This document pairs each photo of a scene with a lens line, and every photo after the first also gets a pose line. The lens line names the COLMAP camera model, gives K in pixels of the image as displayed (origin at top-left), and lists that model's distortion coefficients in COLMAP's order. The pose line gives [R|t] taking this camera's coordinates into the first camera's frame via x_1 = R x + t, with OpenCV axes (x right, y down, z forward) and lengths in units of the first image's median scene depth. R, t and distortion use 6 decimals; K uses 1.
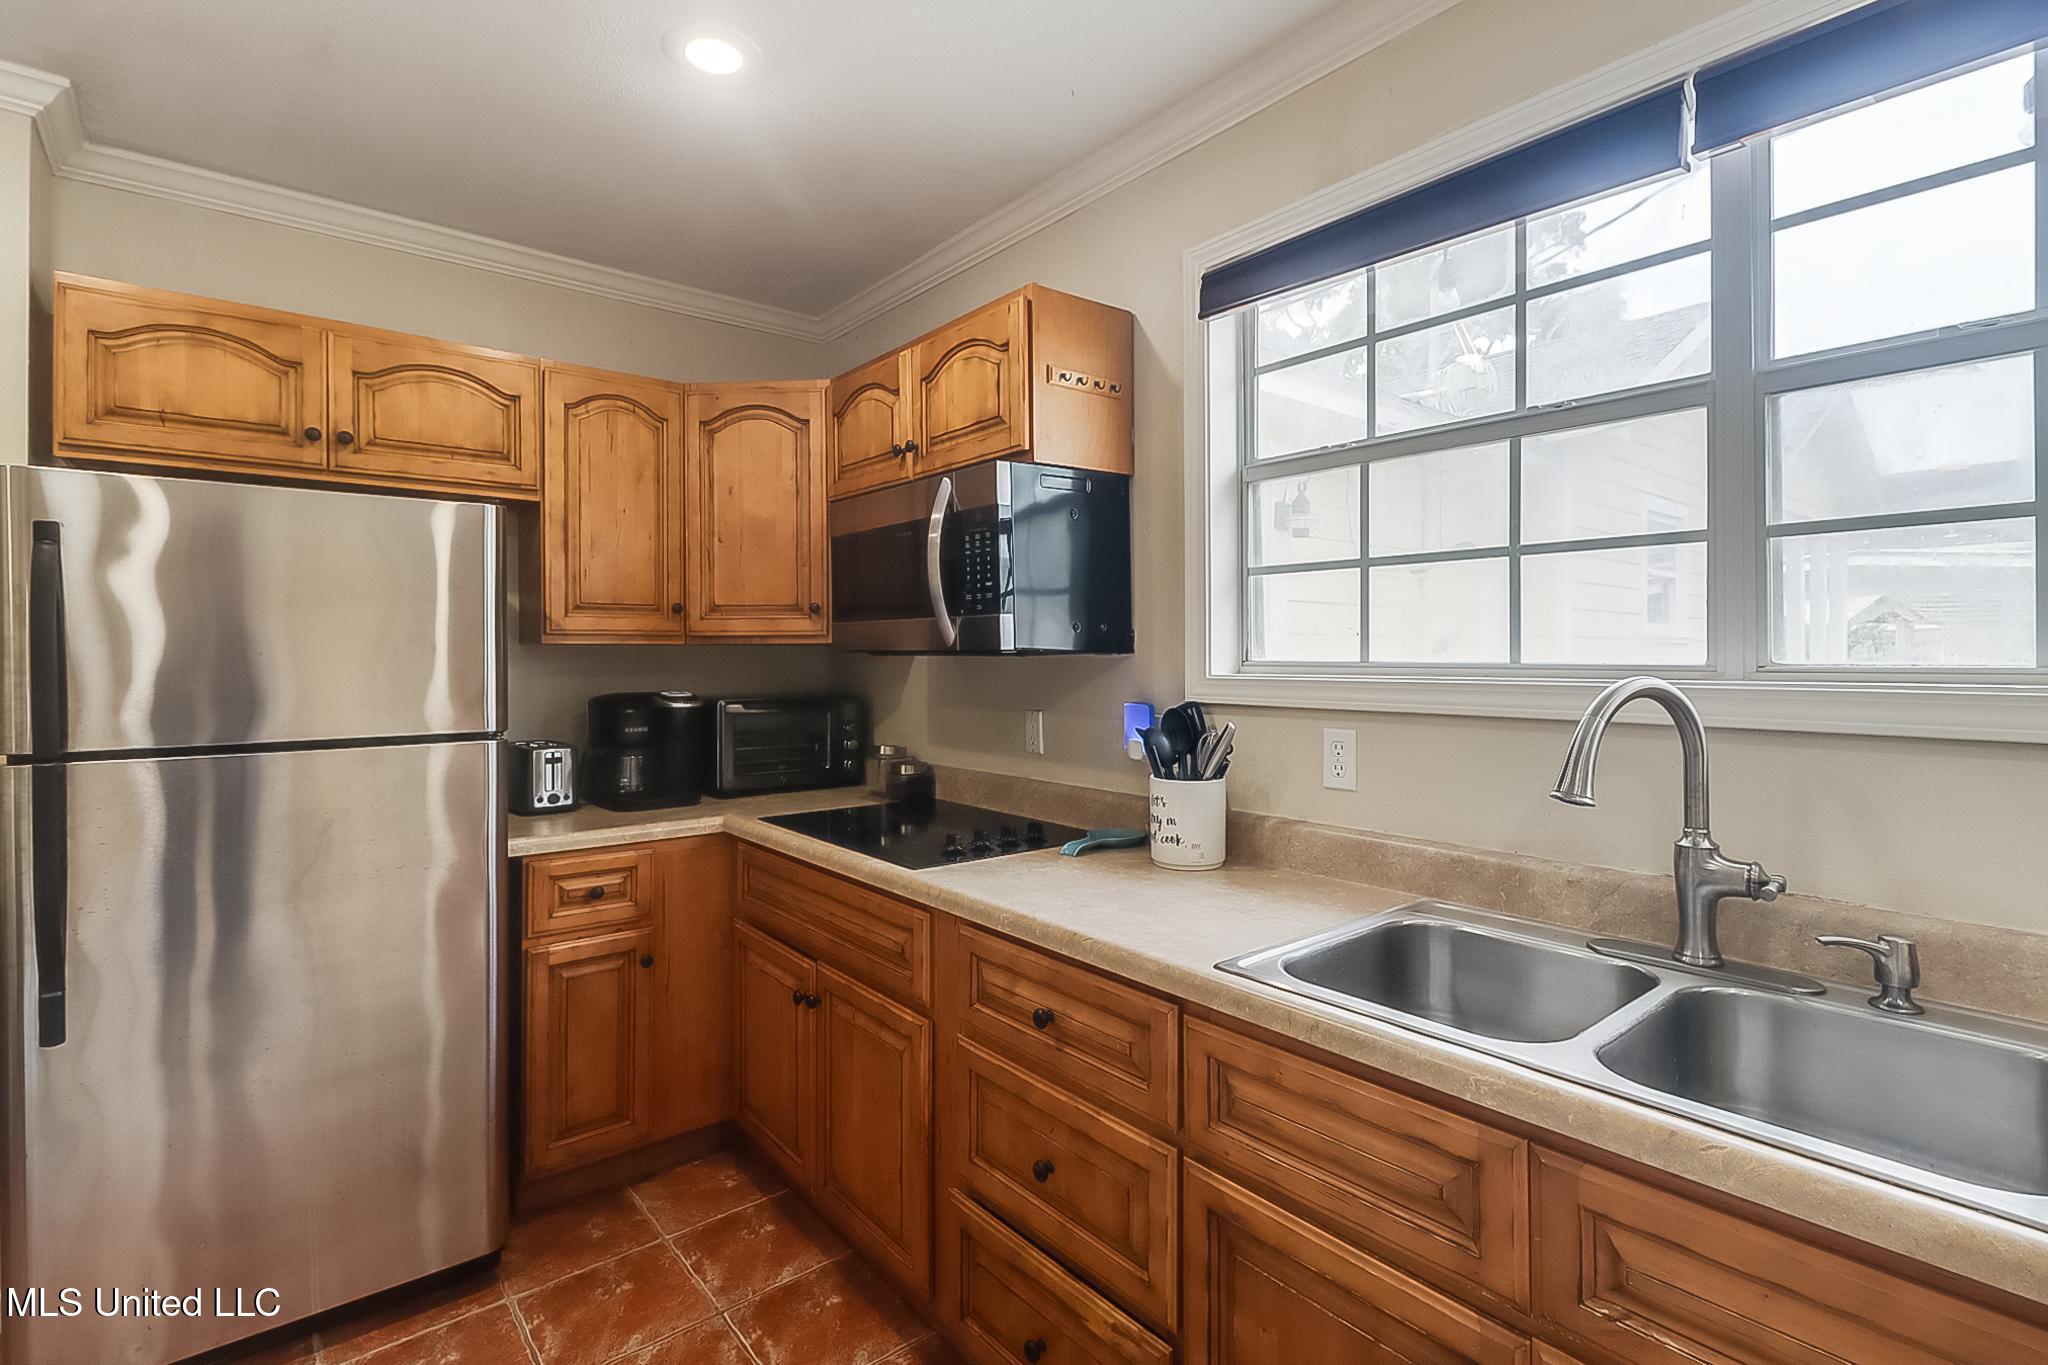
lens RADIAL K [[963.1, 0, 1032.9], [0, 963.1, 659.1], [0, 0, 1]] dist [0.002364, 0.000003]
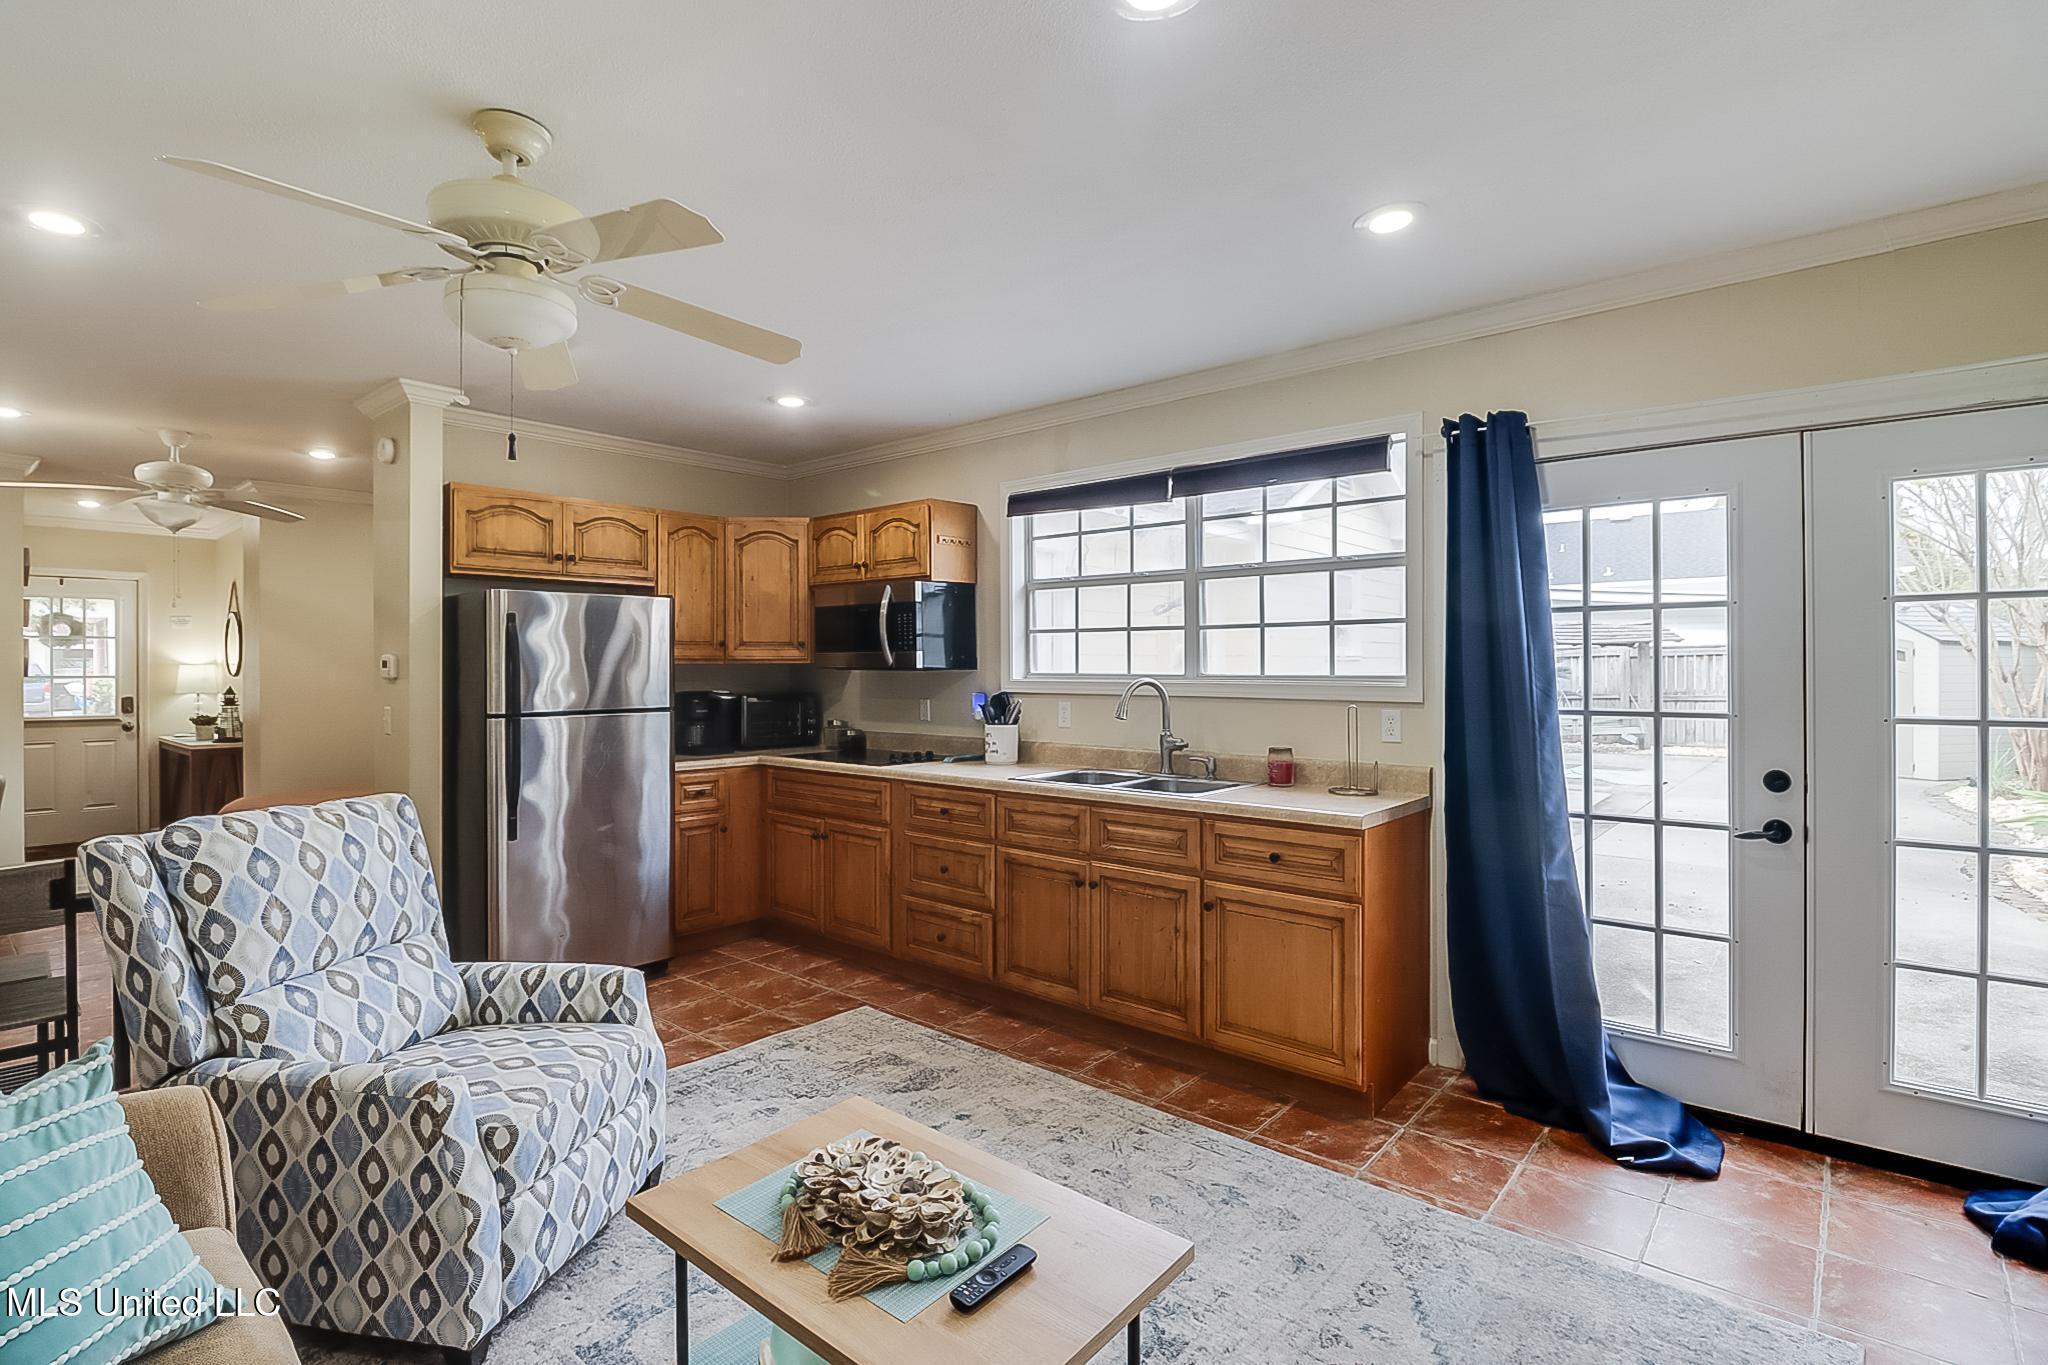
lens RADIAL K [[963.1, 0, 1032.9], [0, 963.1, 659.1], [0, 0, 1]] dist [0.002364, 0.000003]
pose [[0.985118, 0.001332, 0.171874, -0.140134], [0.000671, 0.999933, -0.011596, -0.003651], [-0.171877, 0.011539, 0.985051, -1.119594]]
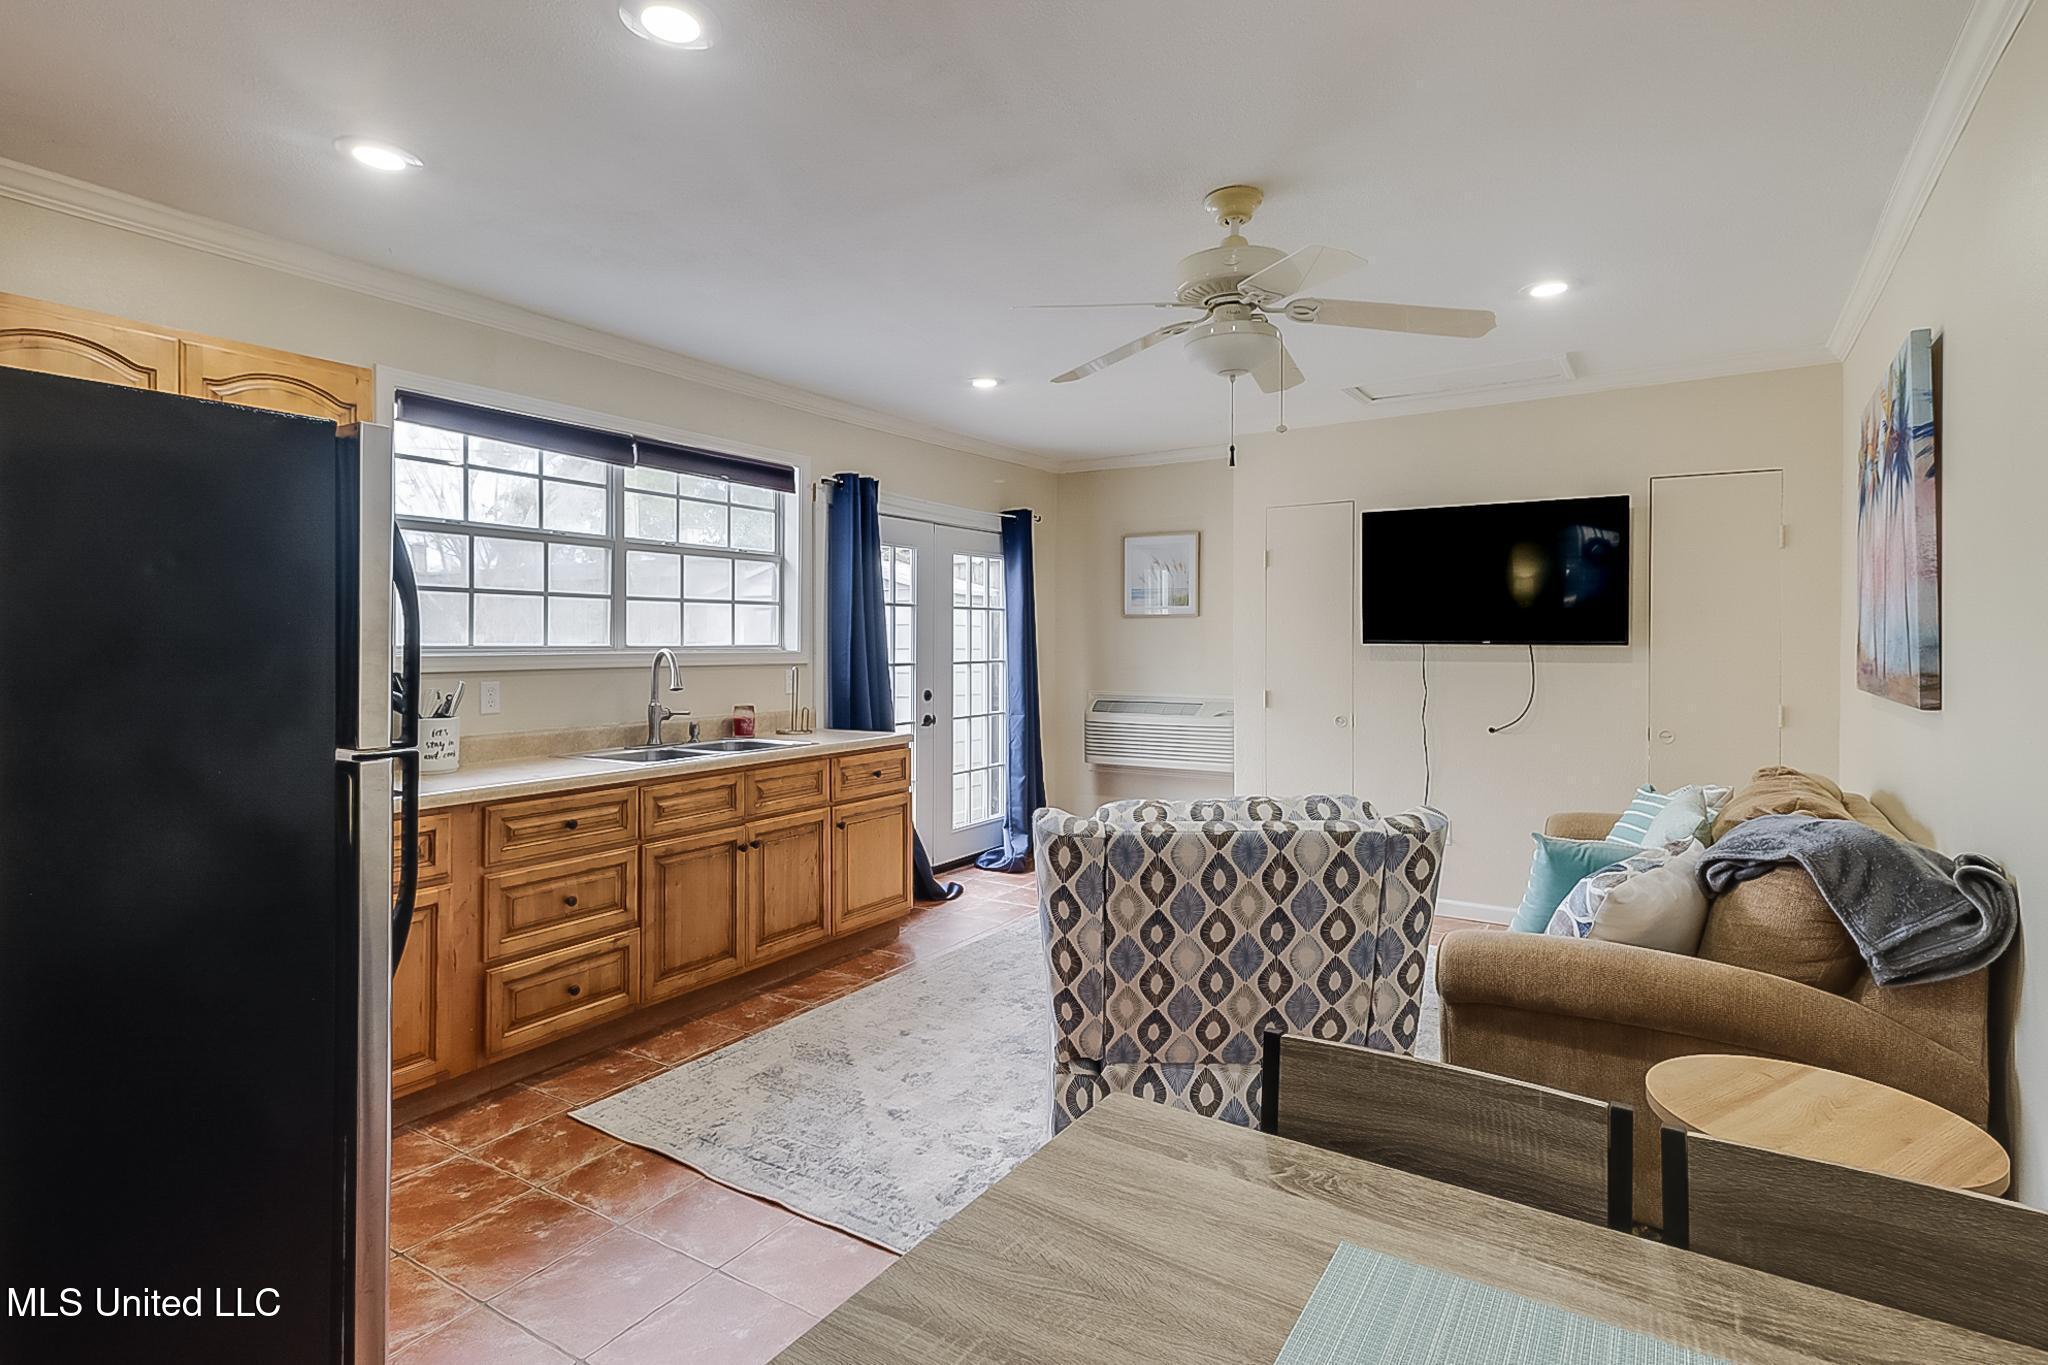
lens RADIAL K [[1038.7, 0, 1020.1], [0, 1038.7, 626.3], [0, 0, 1]] dist [0.021282, 0.000066]
pose [[-0.308442, 0.012647, 0.951159, -1.626775], [0.001163, 0.999916, -0.012918, -0.005613], [-0.951242, -0.002878, -0.308431, 0.546902]]
